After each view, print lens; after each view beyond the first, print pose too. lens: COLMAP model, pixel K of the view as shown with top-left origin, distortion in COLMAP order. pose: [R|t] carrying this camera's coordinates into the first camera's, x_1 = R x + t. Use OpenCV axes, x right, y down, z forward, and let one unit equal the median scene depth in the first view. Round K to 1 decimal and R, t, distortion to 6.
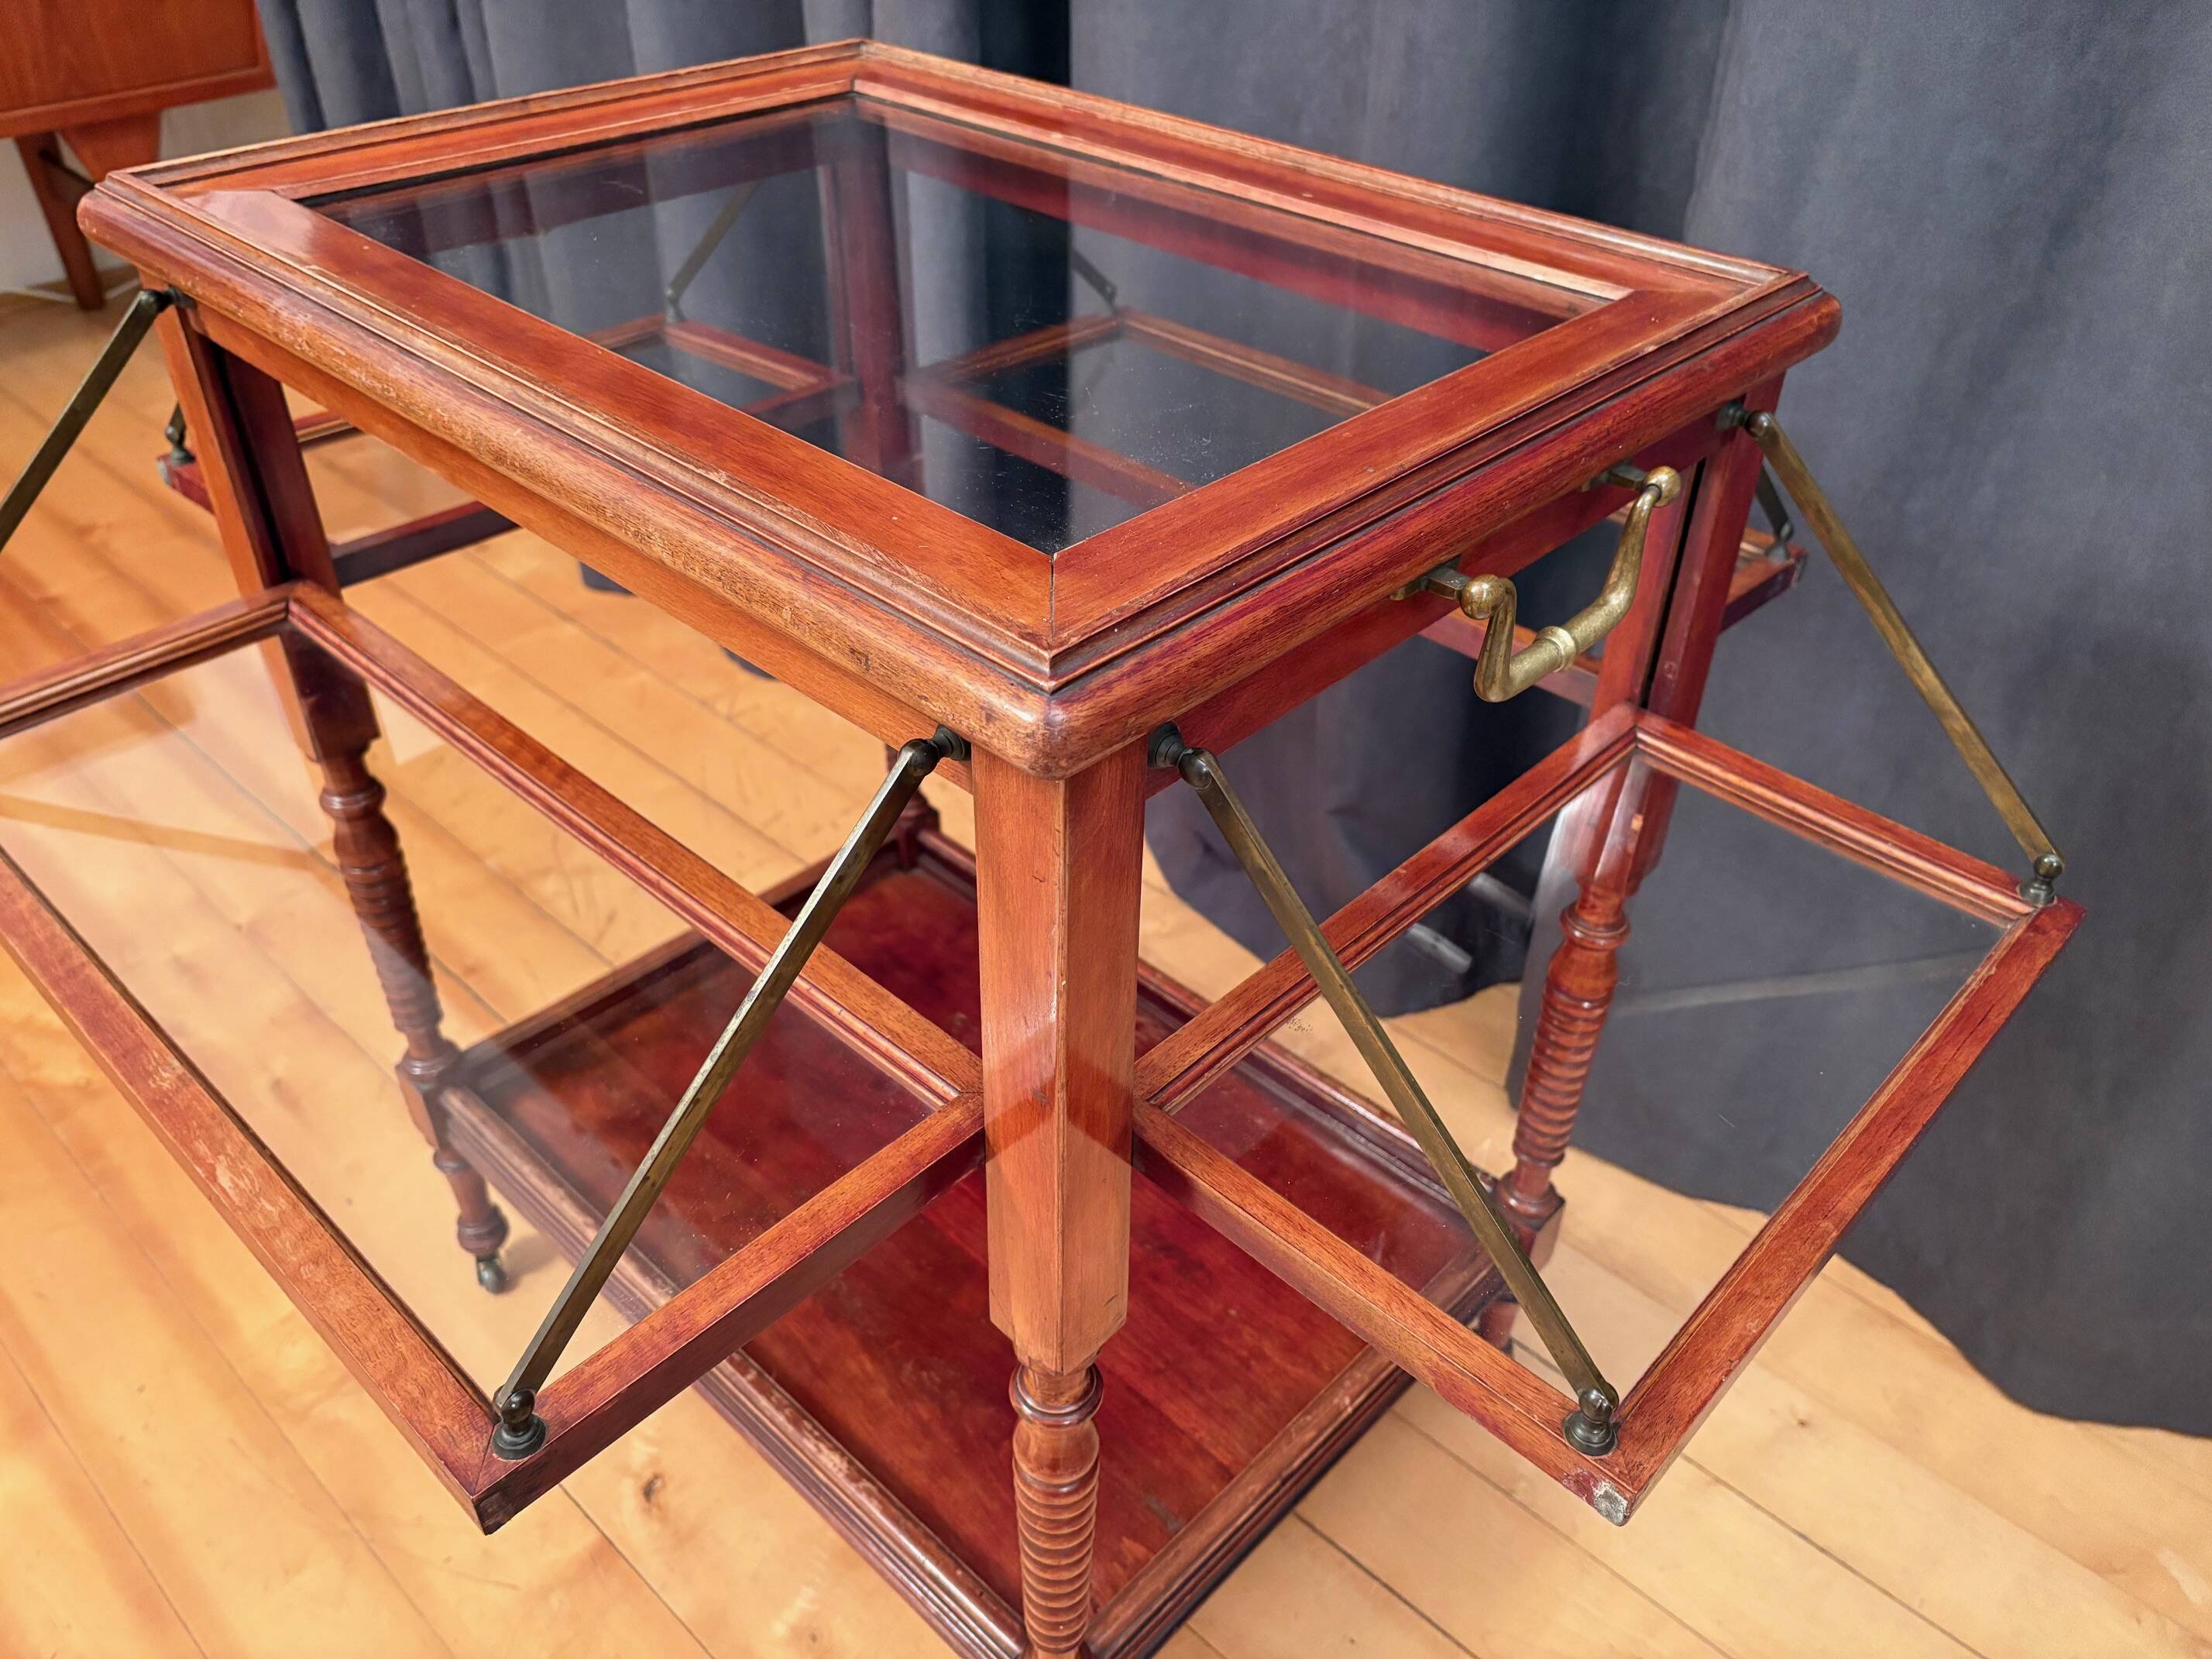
lens RADIAL K [[1674.4, 0, 1109.5], [0, 1674.4, 836.0], [0, 0, 1]] dist [0.048585, -0.055134]
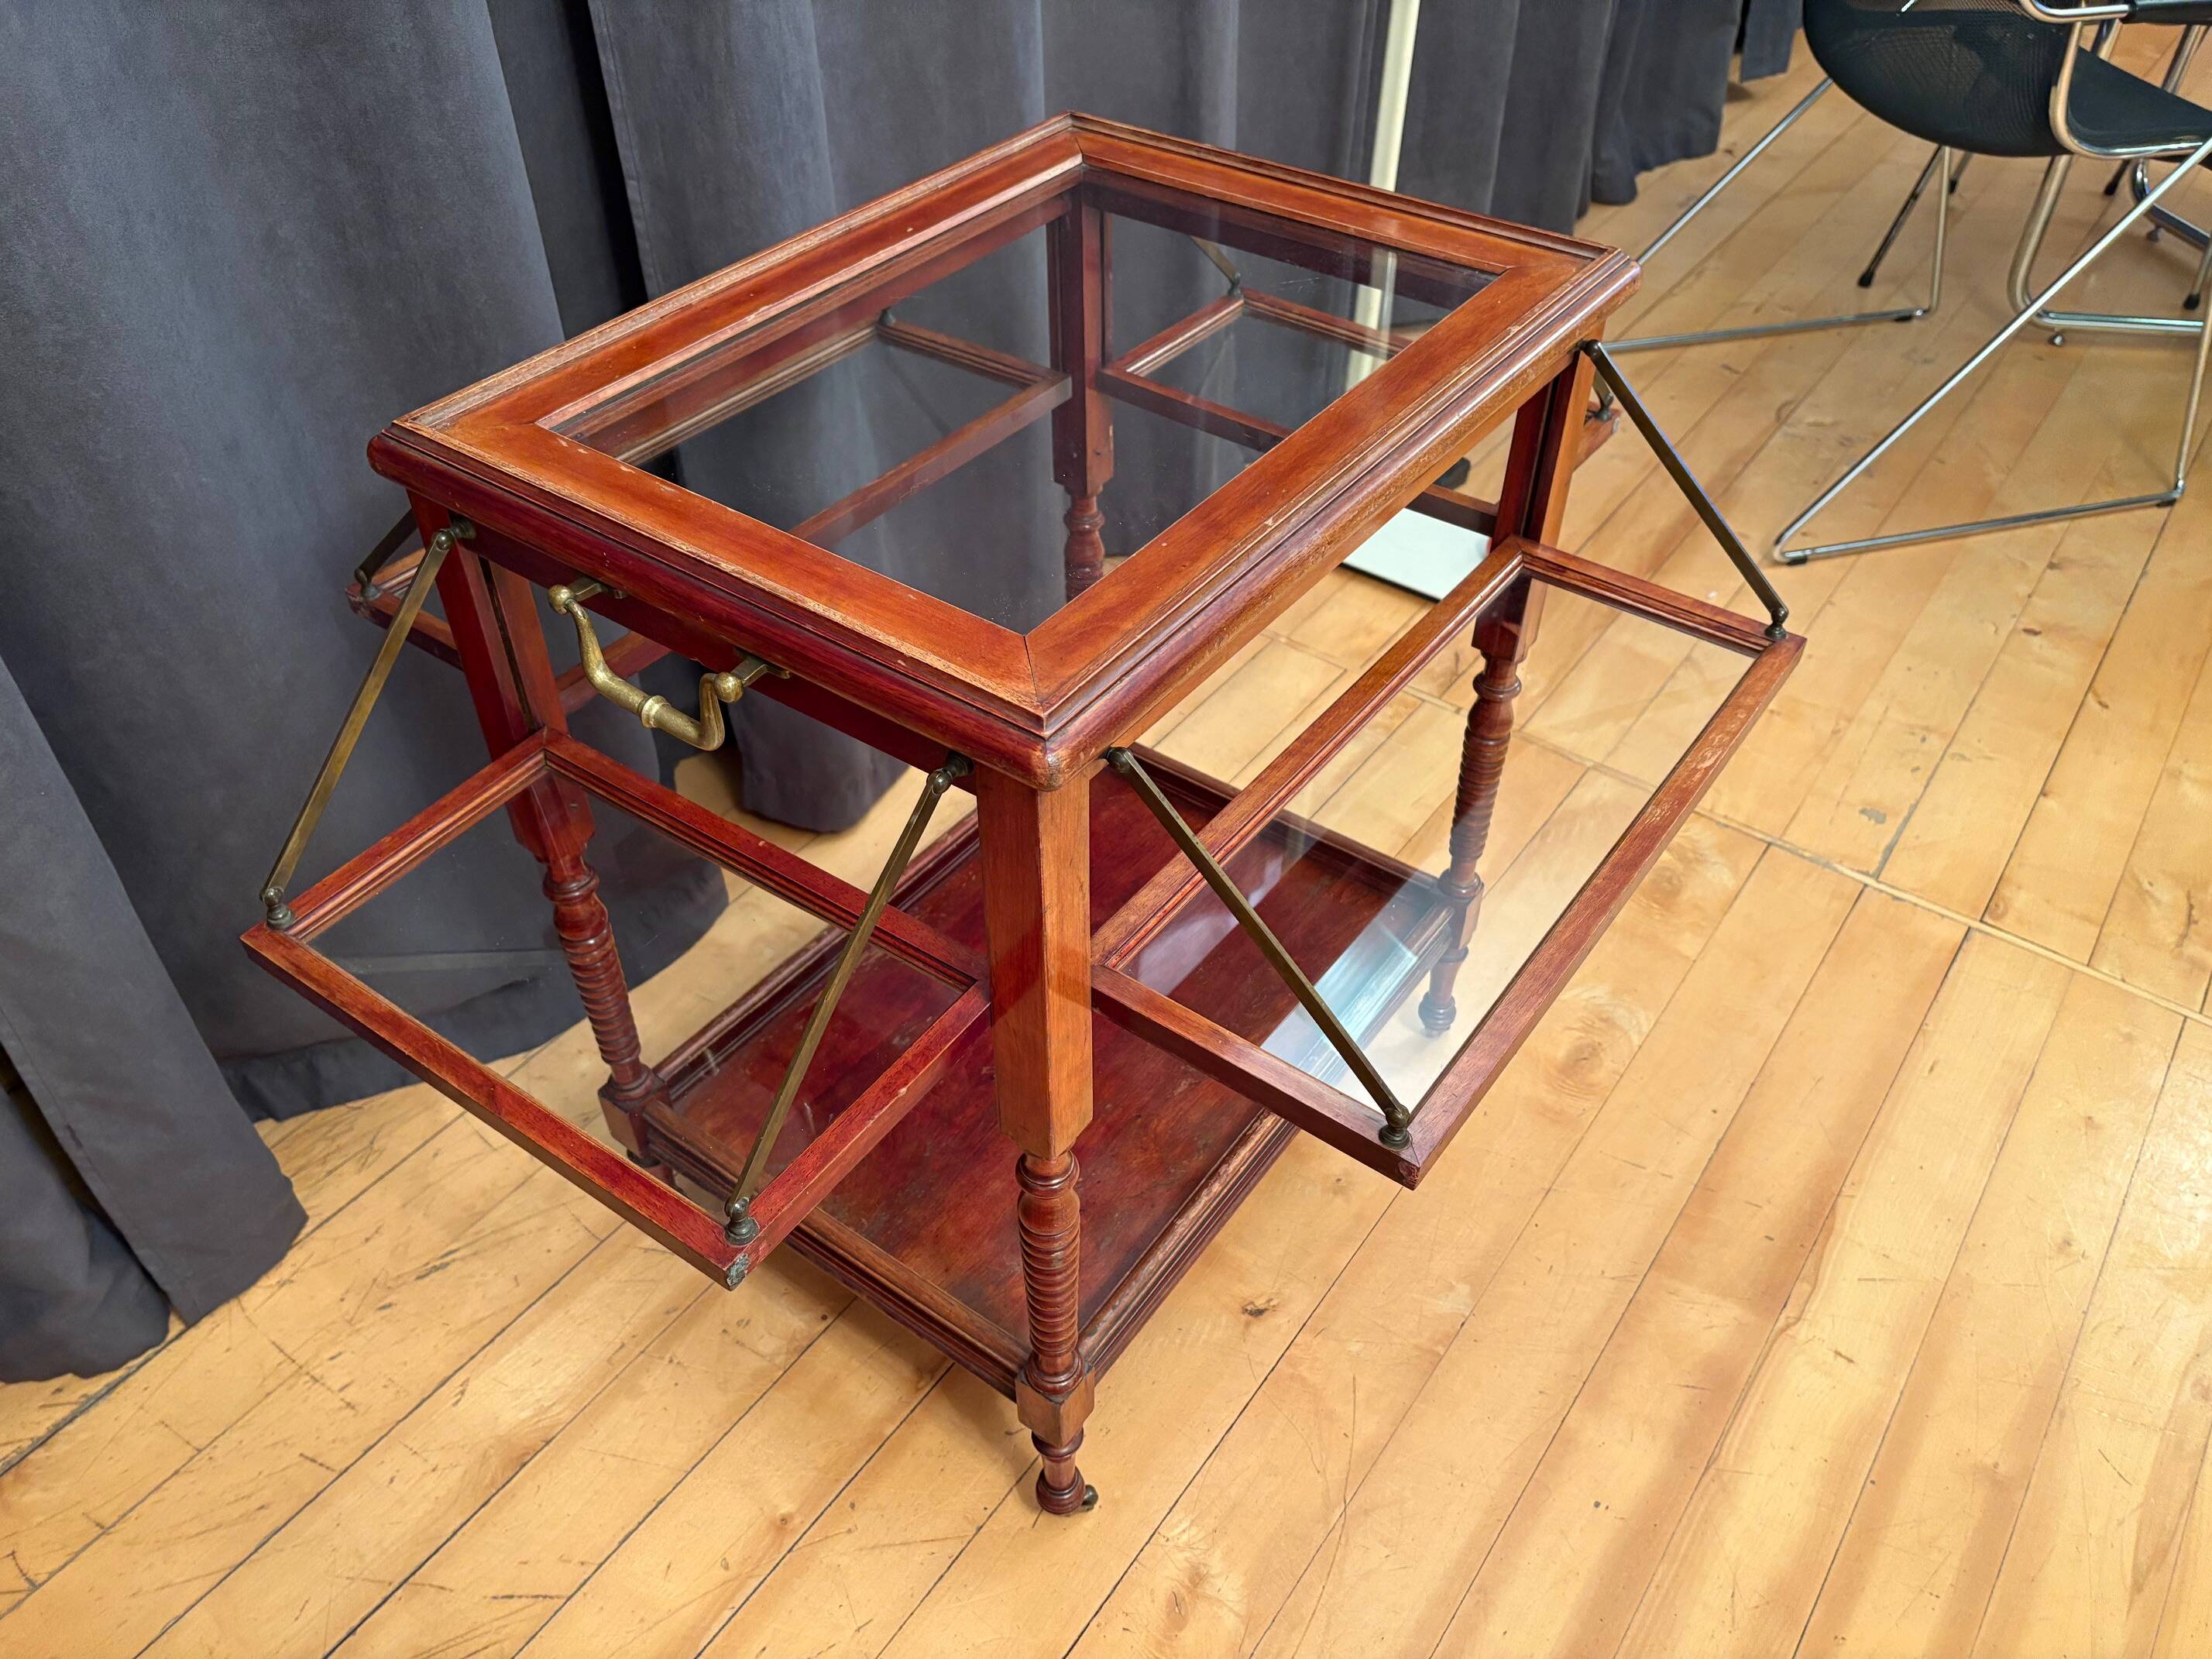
lens RADIAL K [[1679.0, 0, 1104.5], [0, 1679.0, 837.8], [0, 0, 1]] dist [0.027612, -0.009668]
pose [[-0.129693, -0.675988, 0.725410, -1.114832], [0.585941, 0.537940, 0.606048, -0.763758], [-0.799908, 0.503647, 0.326323, 0.592979]]
